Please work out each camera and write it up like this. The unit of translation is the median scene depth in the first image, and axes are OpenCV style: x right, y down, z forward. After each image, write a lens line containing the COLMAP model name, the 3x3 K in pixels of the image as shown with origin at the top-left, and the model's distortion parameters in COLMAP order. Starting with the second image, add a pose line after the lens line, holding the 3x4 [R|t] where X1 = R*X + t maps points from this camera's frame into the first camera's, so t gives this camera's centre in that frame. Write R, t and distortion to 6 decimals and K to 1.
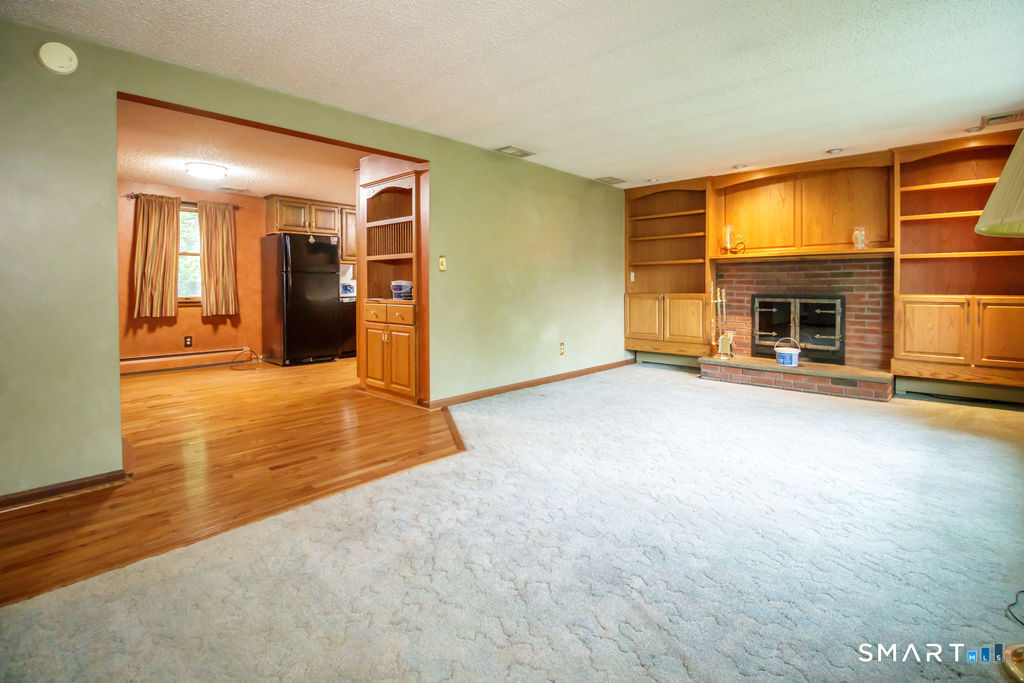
lens RADIAL K [[491.1, 0, 529.0], [0, 491.1, 292.2], [0, 0, 1]] dist [0.002433, -0.014516]
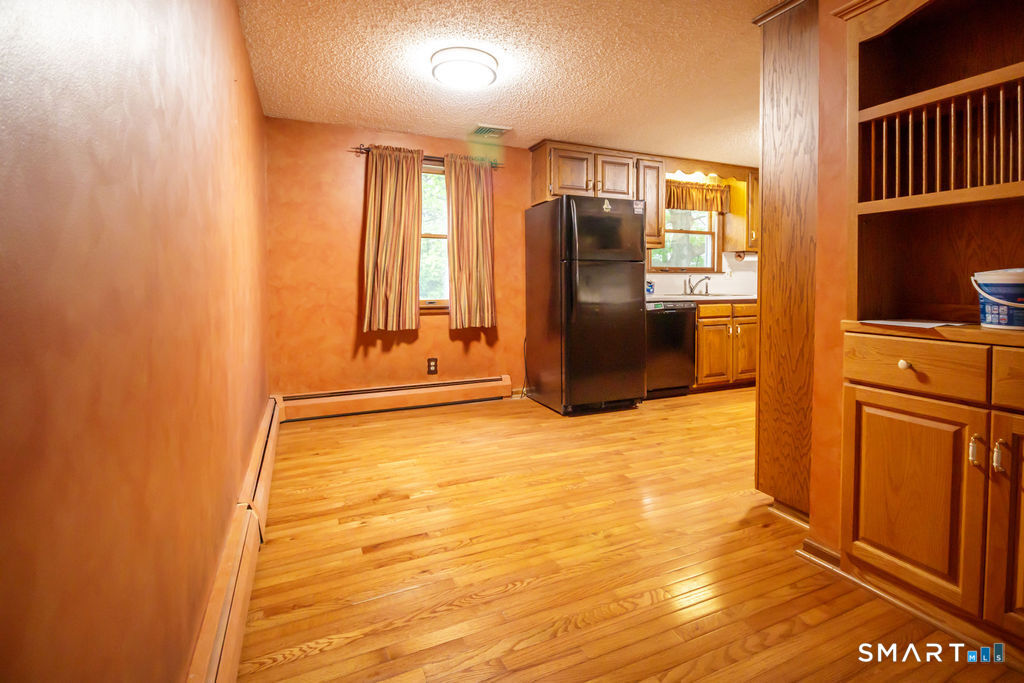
lens RADIAL K [[491.1, 0, 529.0], [0, 491.1, 292.2], [0, 0, 1]] dist [0.002433, -0.014516]
pose [[0.920129, 0.006532, -0.391561, -0.334894], [-0.003265, 0.999954, 0.009007, -0.008114], [0.391602, -0.007009, 0.920108, 0.466876]]
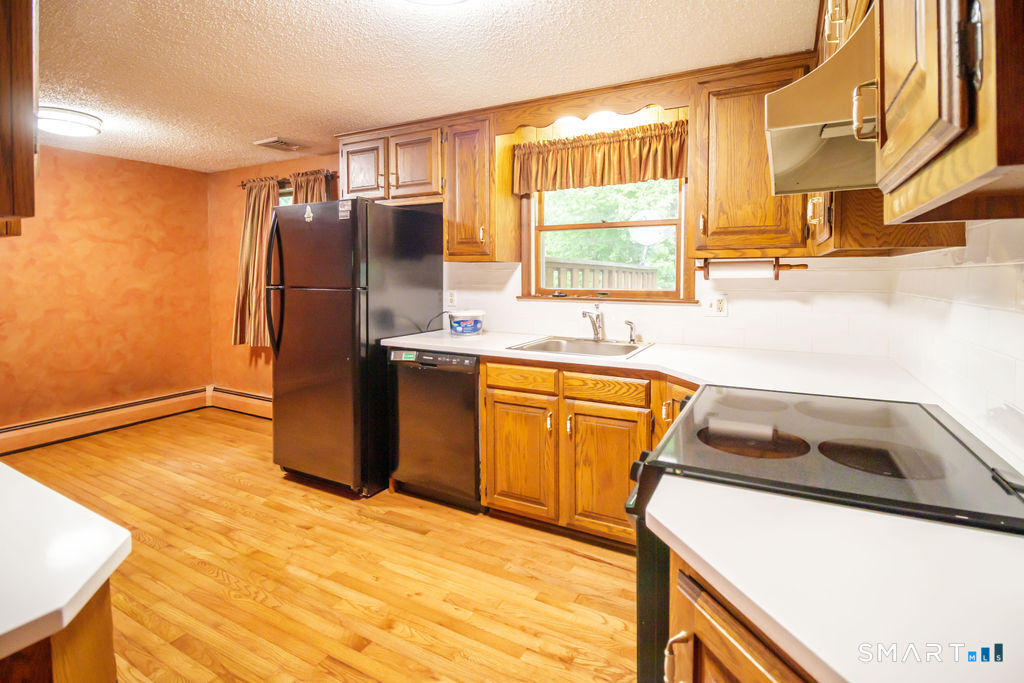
lens RADIAL K [[491.1, 0, 529.0], [0, 491.1, 292.2], [0, 0, 1]] dist [0.002433, -0.014516]
pose [[0.245890, 0.036262, -0.968619, 0.049153], [-0.014489, 0.999326, 0.033734, -0.061629], [0.969190, 0.005740, 0.246249, 1.233646]]
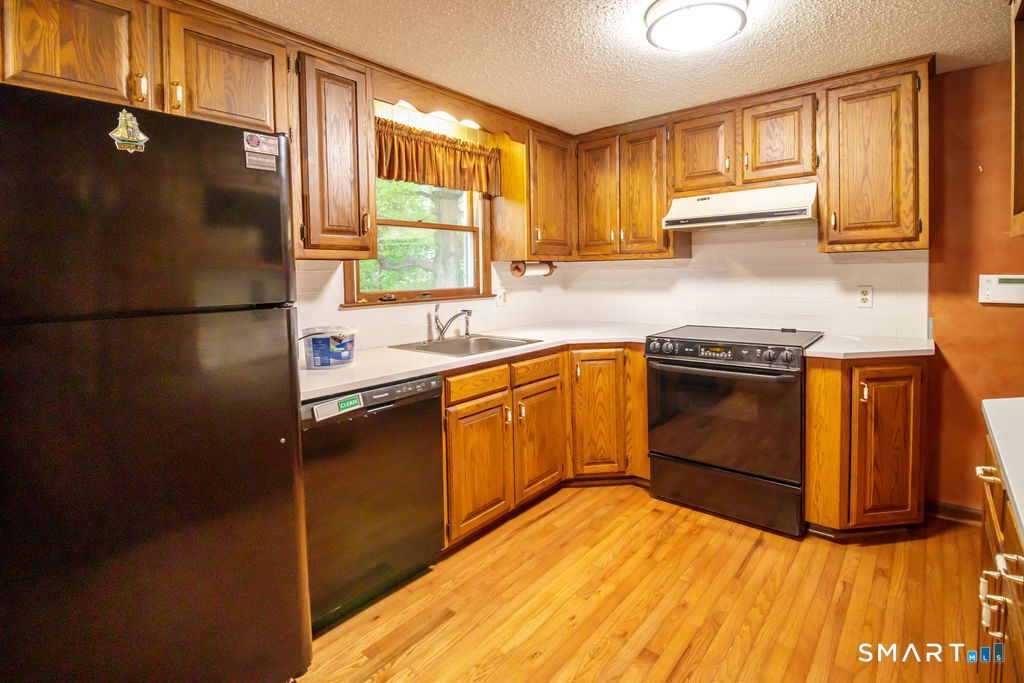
lens RADIAL K [[491.1, 0, 529.0], [0, 491.1, 292.2], [0, 0, 1]] dist [0.002433, -0.014516]
pose [[0.998785, -0.019606, 0.045206, -0.345817], [0.018448, 0.999495, 0.025889, -0.057242], [-0.045691, -0.025024, 0.998642, 0.923266]]
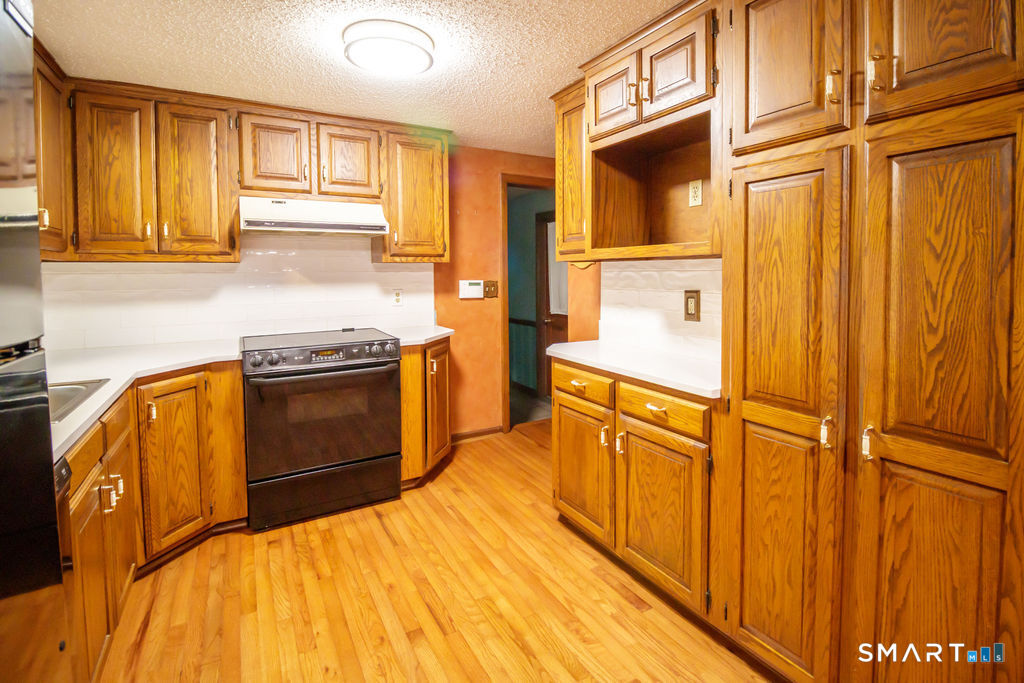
lens RADIAL K [[491.1, 0, 529.0], [0, 491.1, 292.2], [0, 0, 1]] dist [0.002433, -0.014516]
pose [[0.284412, -0.039880, 0.957872, -0.538302], [0.019655, 0.999167, 0.035763, -0.059998], [-0.958501, 0.008656, 0.284959, 1.046454]]
